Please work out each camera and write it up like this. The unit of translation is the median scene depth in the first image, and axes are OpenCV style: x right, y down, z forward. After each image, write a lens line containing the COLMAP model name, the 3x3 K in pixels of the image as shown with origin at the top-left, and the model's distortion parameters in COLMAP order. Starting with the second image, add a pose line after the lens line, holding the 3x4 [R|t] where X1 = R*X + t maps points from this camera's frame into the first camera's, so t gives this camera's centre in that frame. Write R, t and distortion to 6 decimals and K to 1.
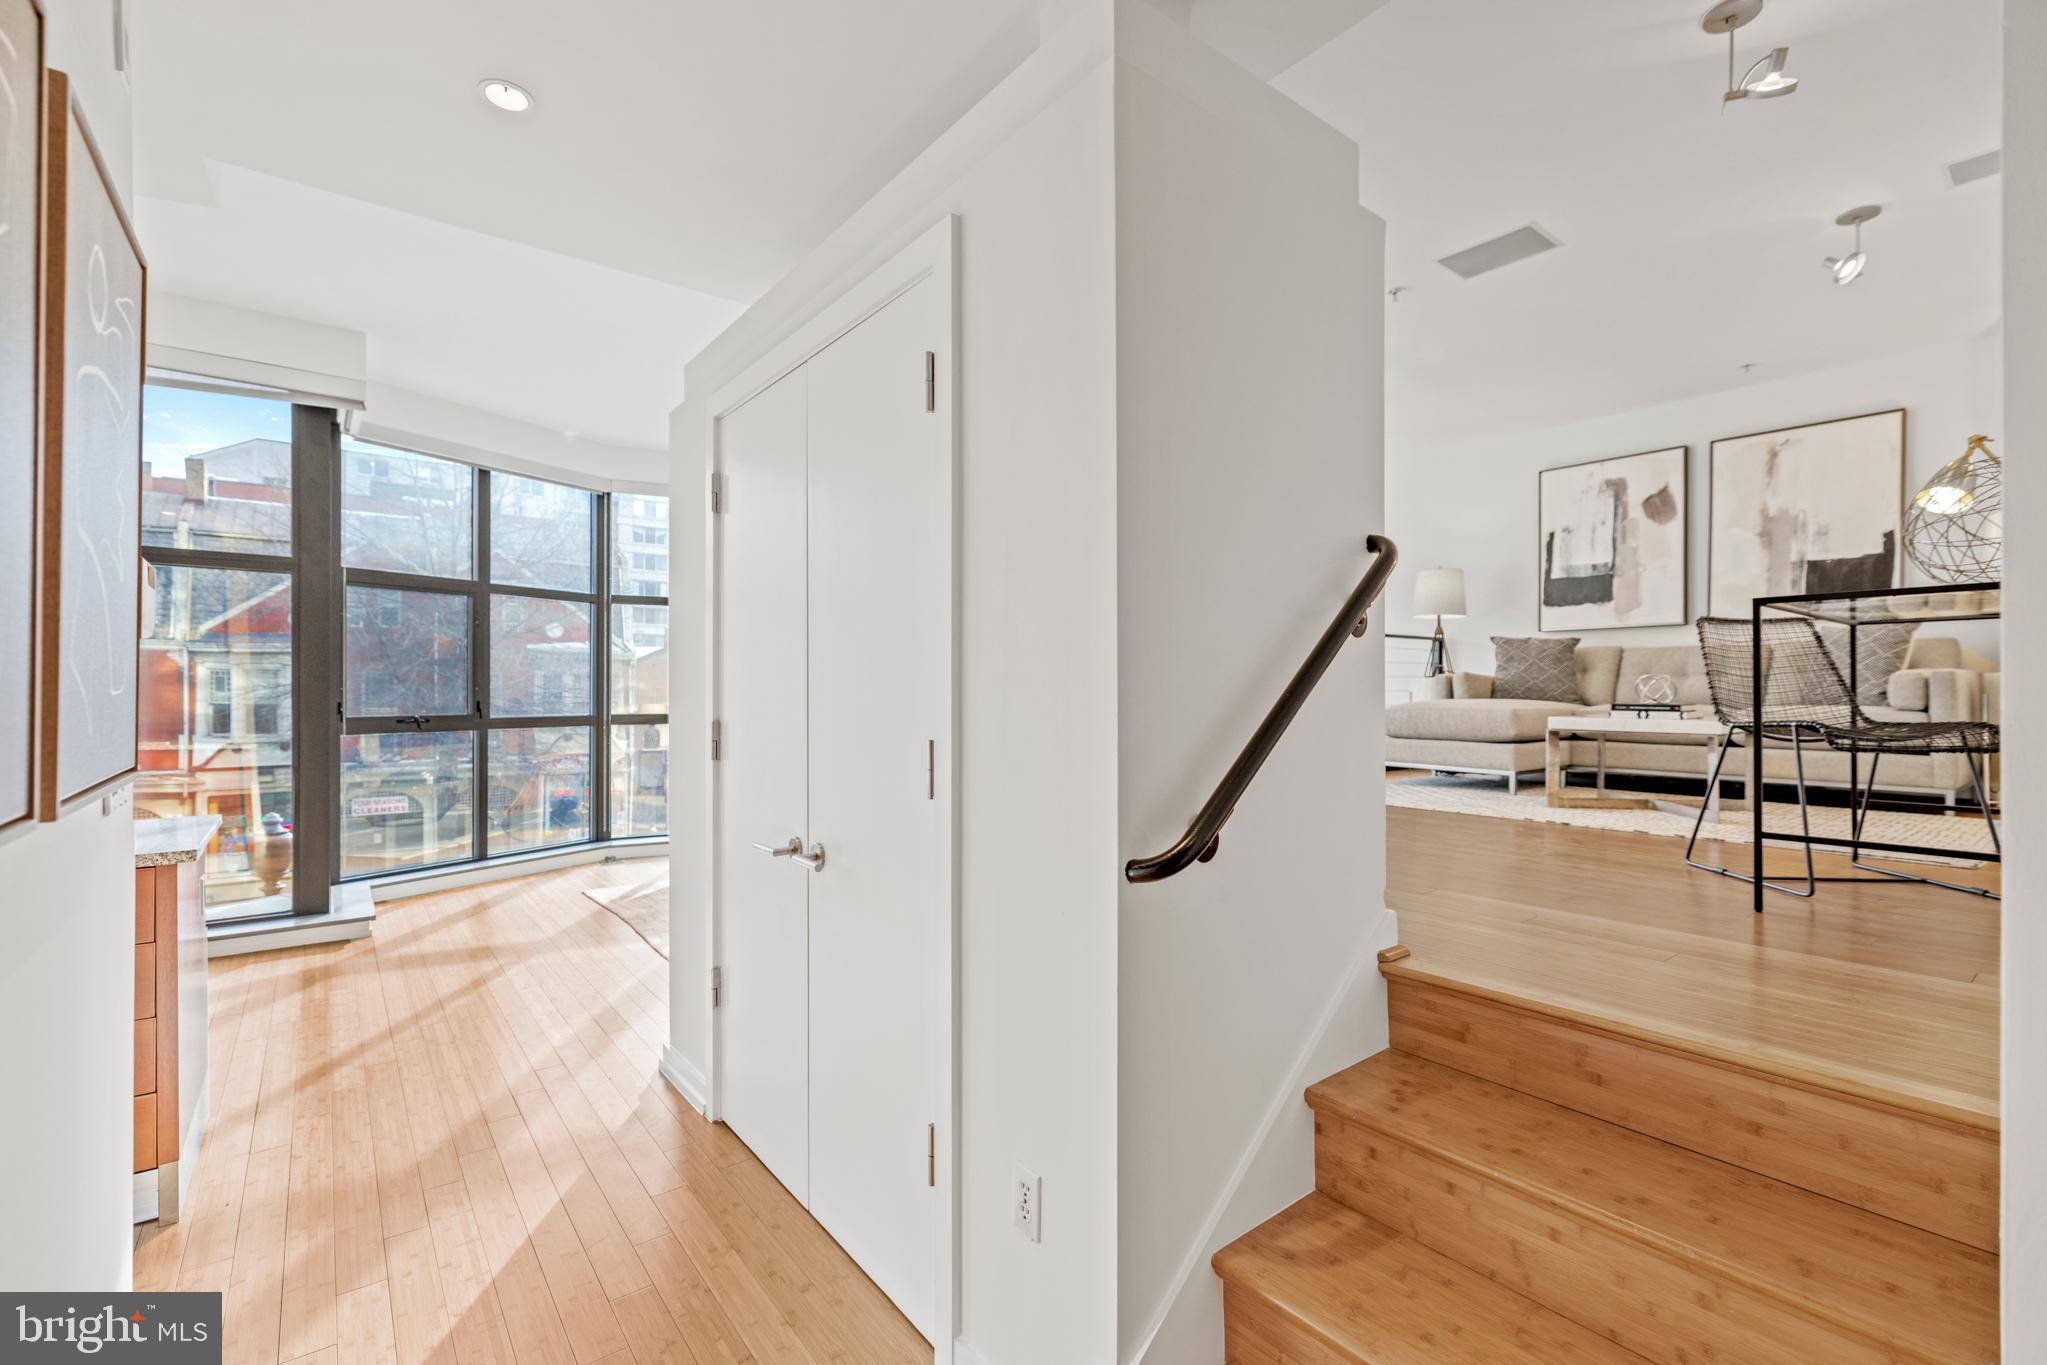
lens RADIAL K [[893.4, 0, 1018.6], [0, 893.4, 687.9], [0, 0, 1]] dist [0.003000, 0.000064]
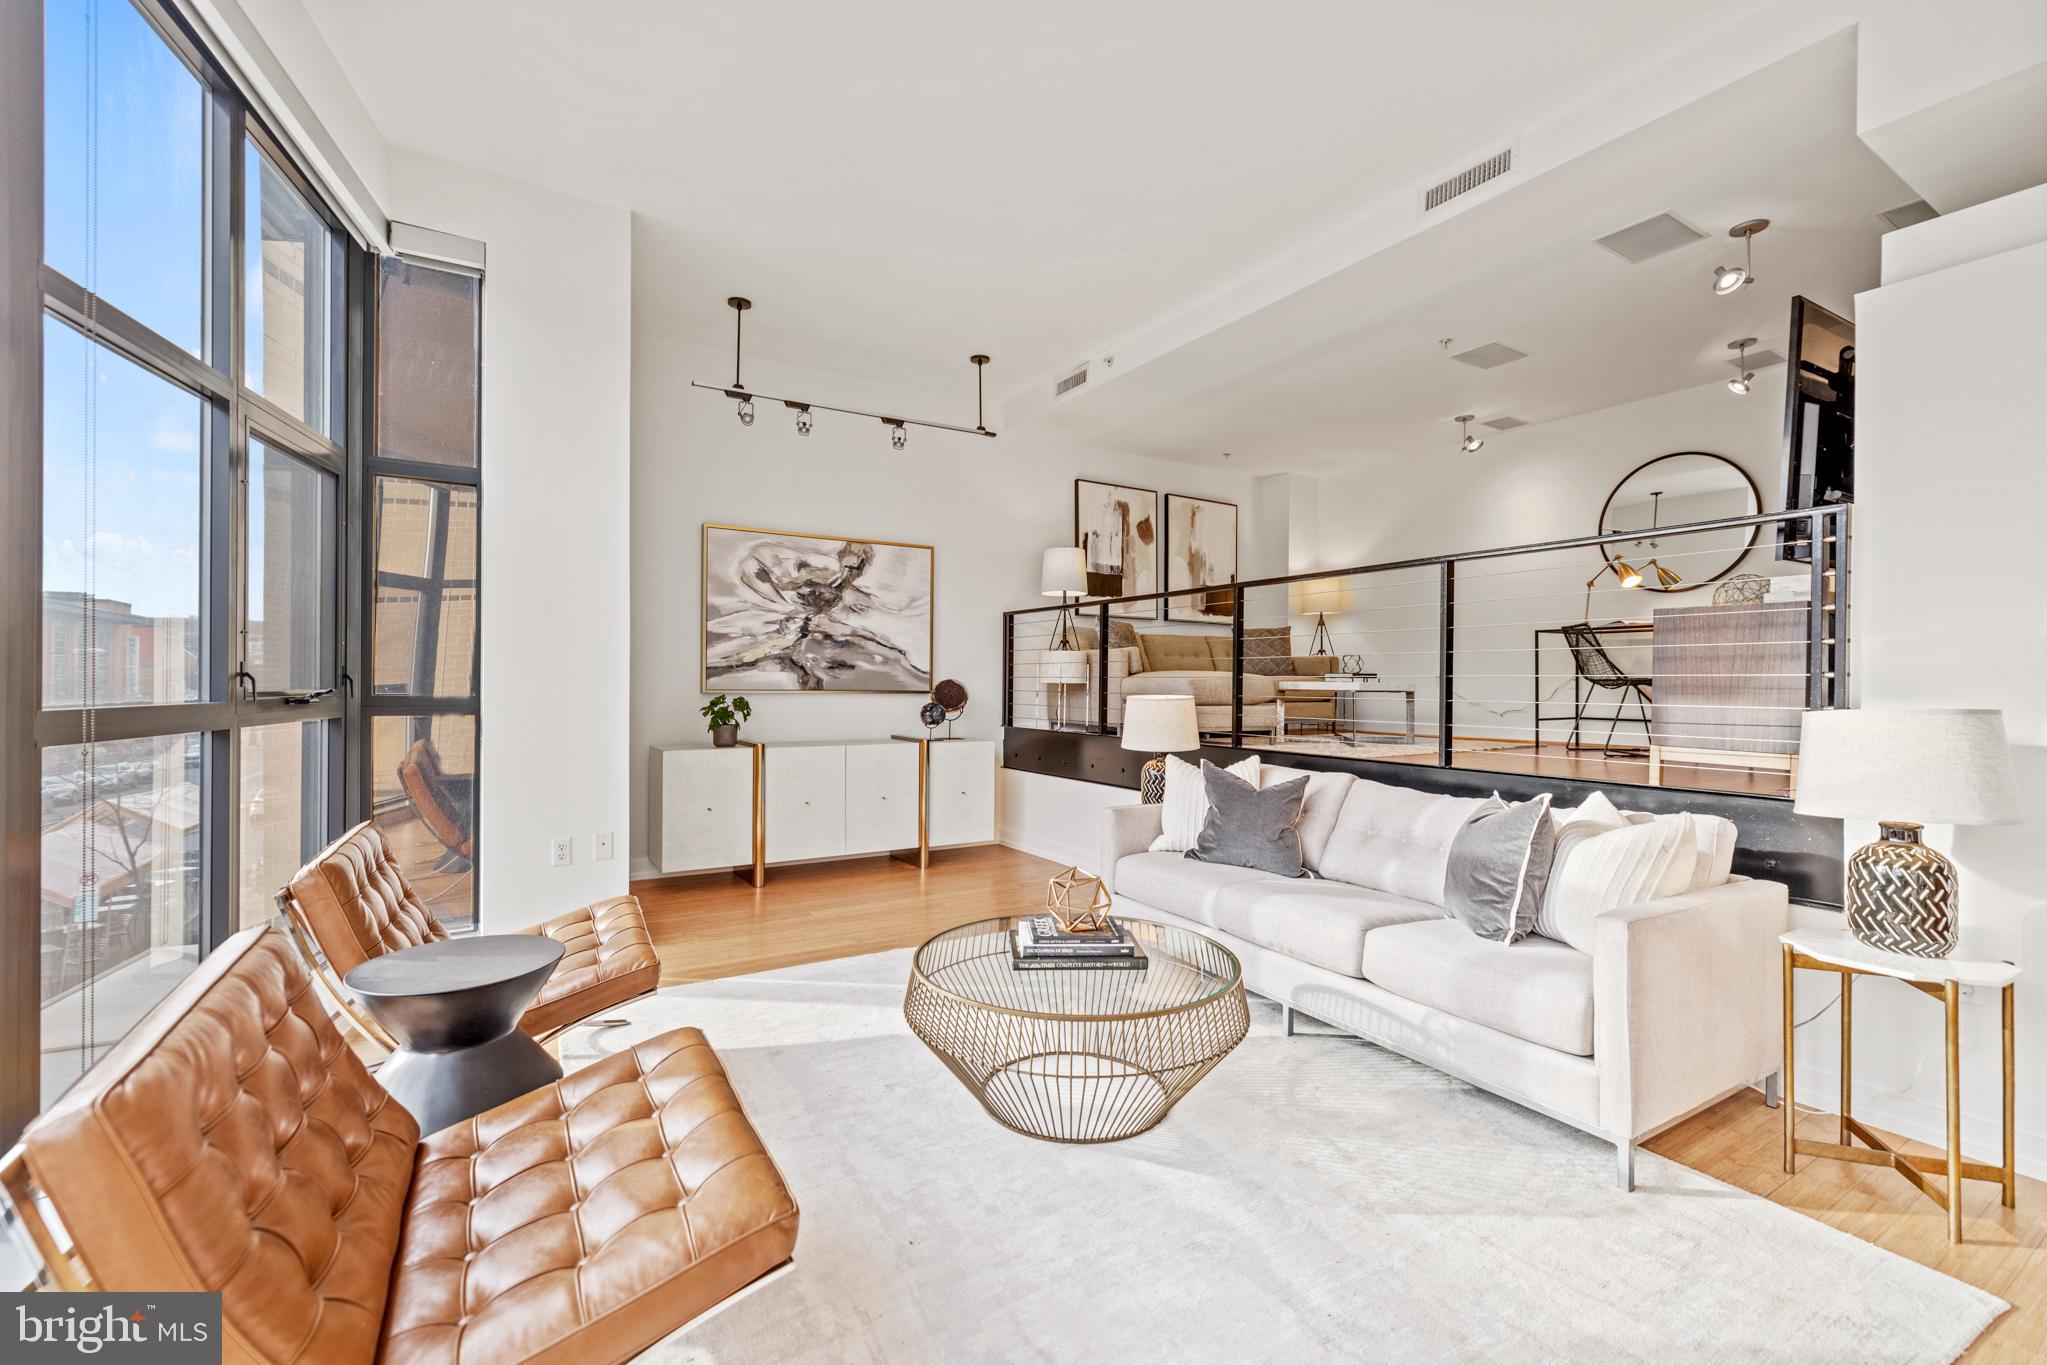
lens RADIAL K [[893.4, 0, 1007.6], [0, 893.4, 684.2], [0, 0, 1]] dist [0.003000, 0.000064]
pose [[0.111424, 0.005104, 0.993760, -0.654272], [-0.005783, 0.999973, -0.004488, 0.036809], [-0.993756, -0.005247, 0.111450, 1.056398]]
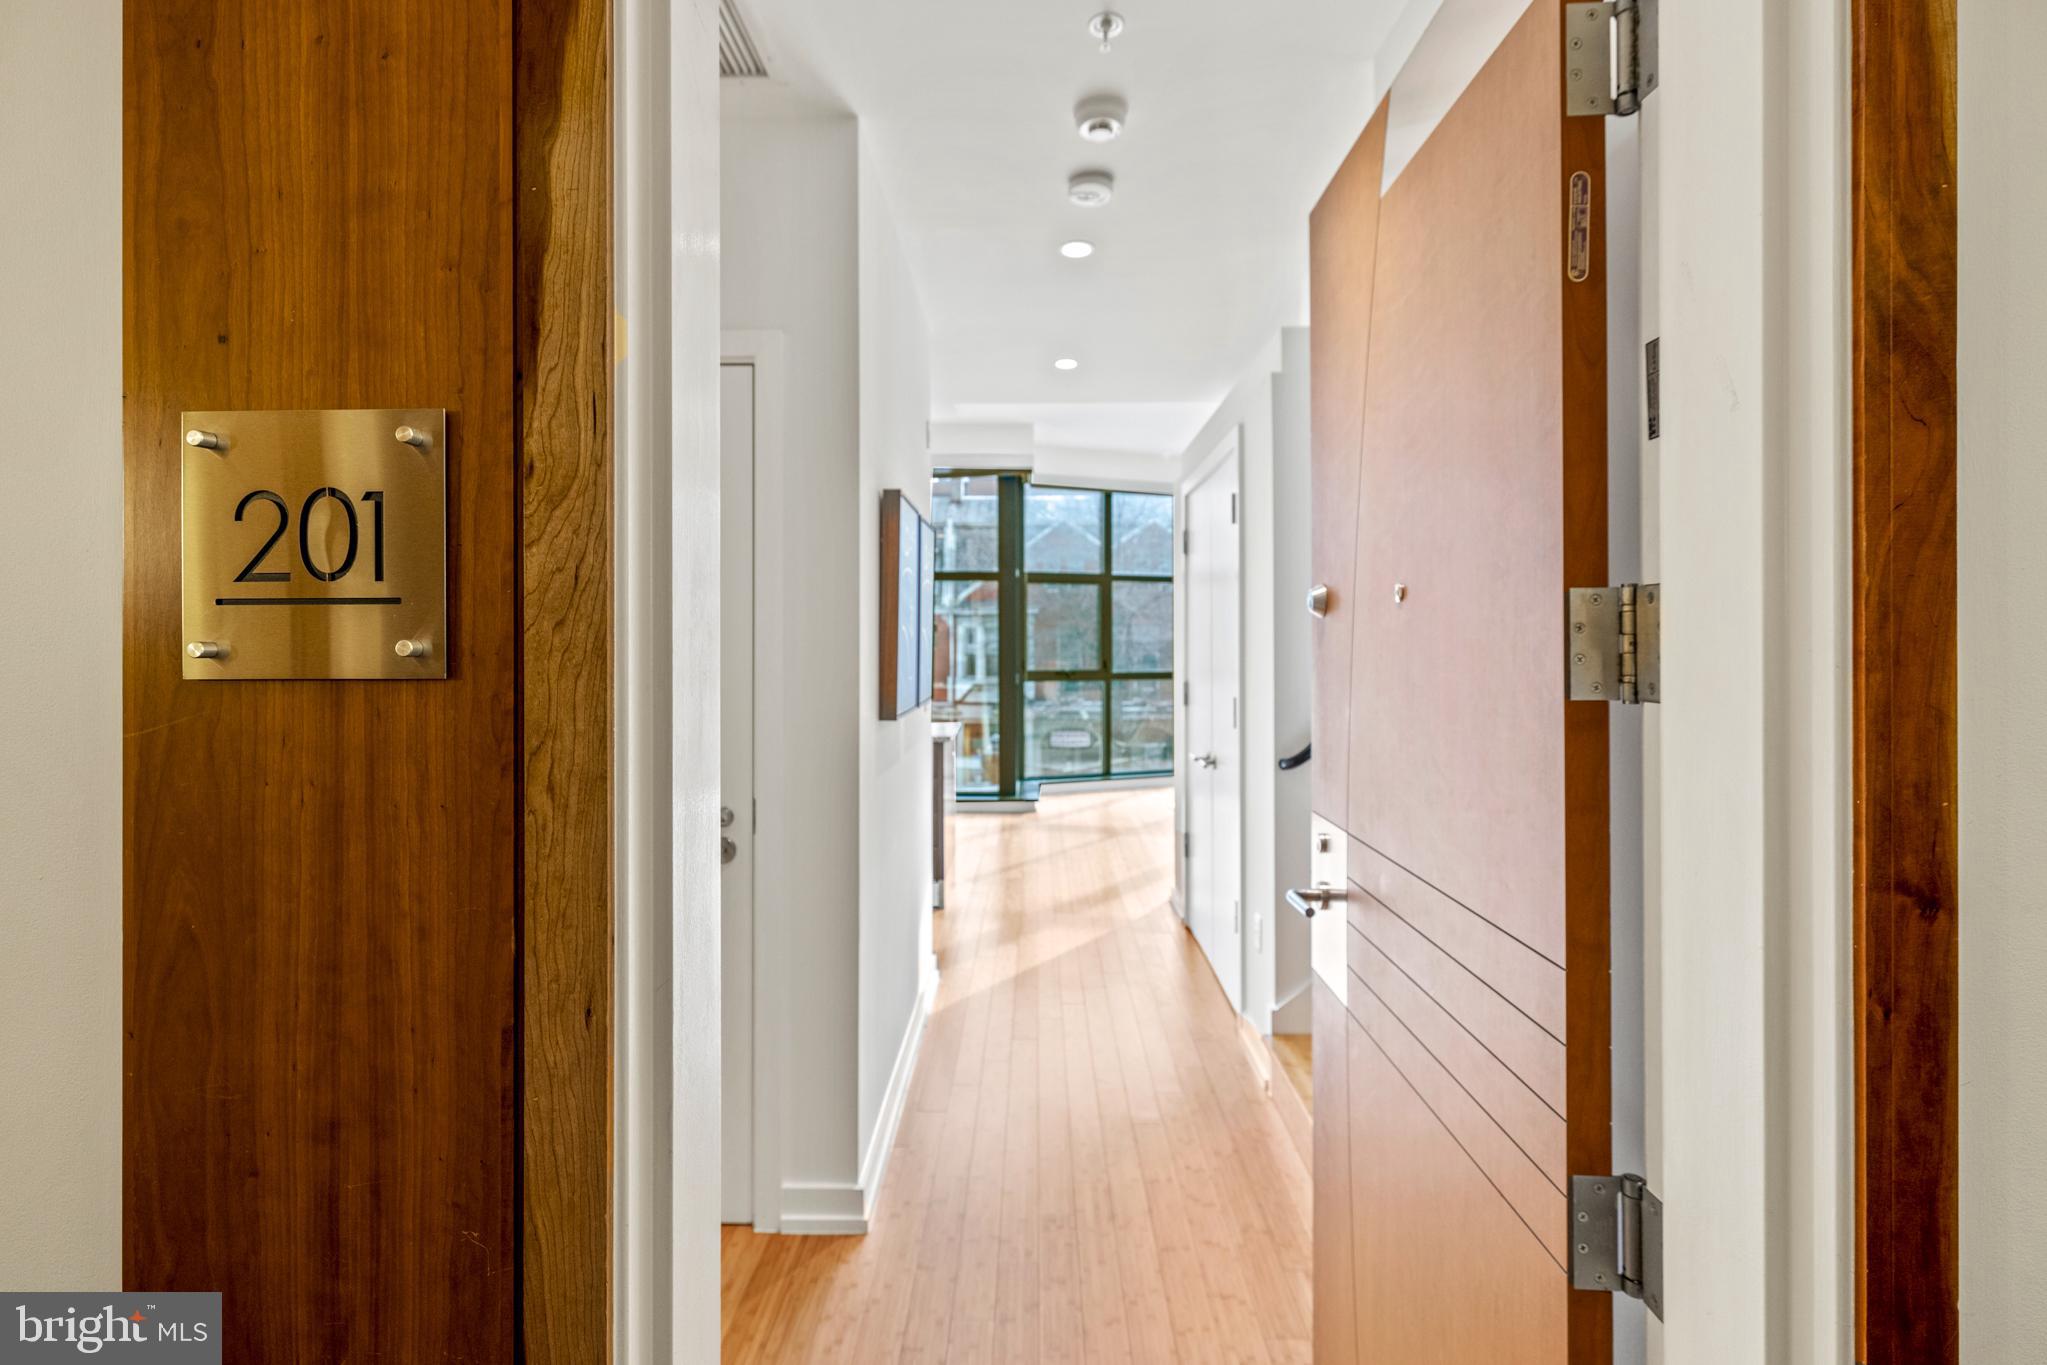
lens RADIAL K [[893.4, 0, 1004.4], [0, 893.4, 641.1], [0, 0, 1]] dist [0.003000, 0.000064]
pose [[0.771429, -0.002768, -0.636309, 0.193576], [0.002375, 0.999996, -0.001471, -0.016030], [0.636311, -0.000376, 0.771433, -0.203972]]
